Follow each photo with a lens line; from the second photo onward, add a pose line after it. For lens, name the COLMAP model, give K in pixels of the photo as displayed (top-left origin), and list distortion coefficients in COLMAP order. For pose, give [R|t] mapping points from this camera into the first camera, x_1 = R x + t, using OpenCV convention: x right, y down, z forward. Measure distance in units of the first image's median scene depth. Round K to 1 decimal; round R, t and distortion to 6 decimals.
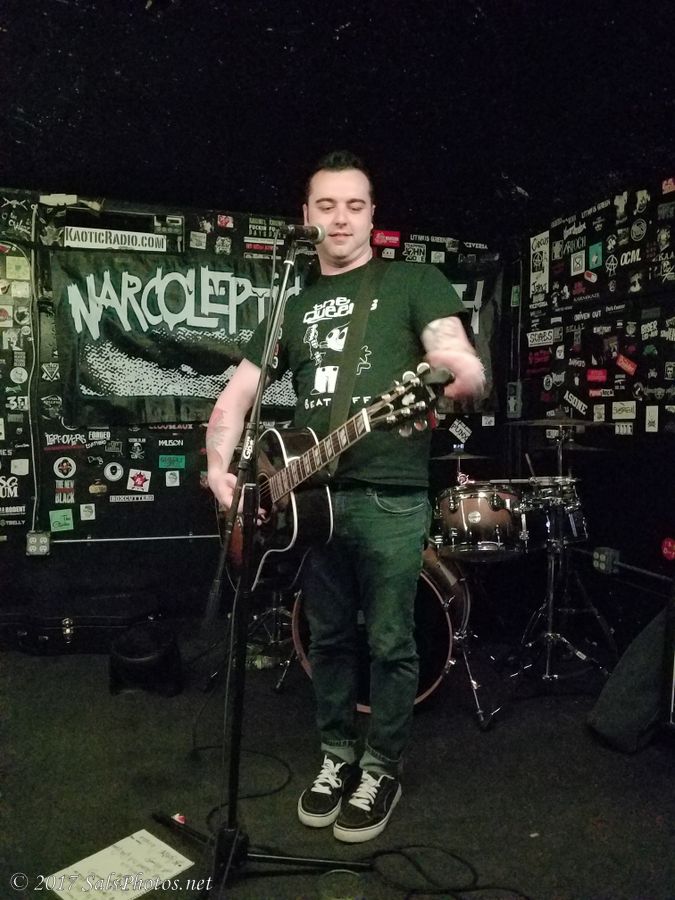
lens RADIAL K [[703.6, 0, 335.7], [0, 703.6, 445.9], [0, 0, 1]] dist [-0.009829, 0.001293]
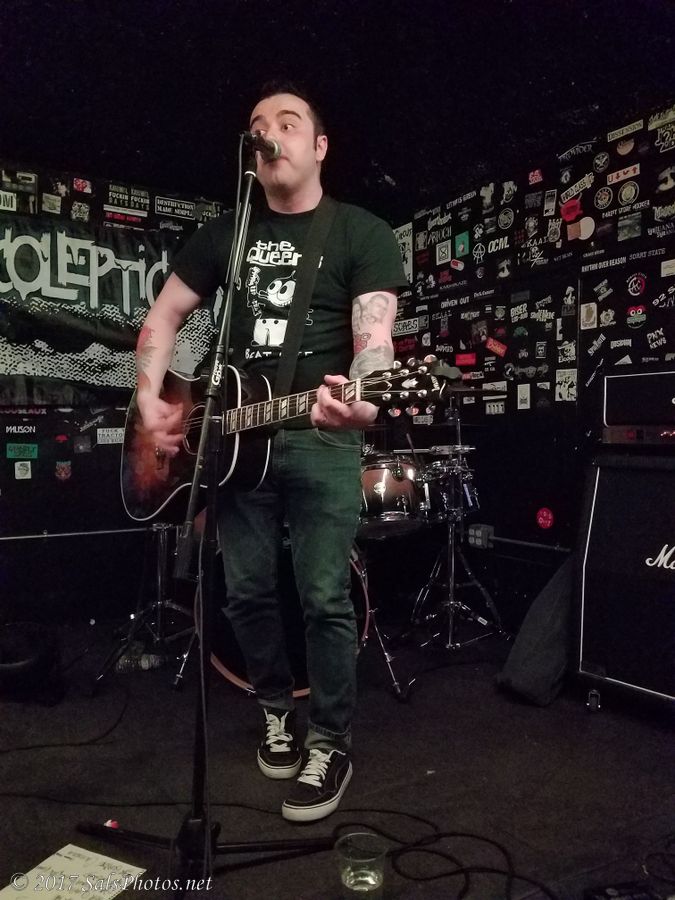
lens RADIAL K [[703.6, 0, 323.1], [0, 703.6, 454.2], [0, 0, 1]] dist [-0.009829, 0.001293]
pose [[0.965848, -0.015321, 0.258654, -0.104193], [0.021532, 0.999543, -0.021198, 0.057909], [-0.258211, 0.026043, 0.965737, 0.055782]]
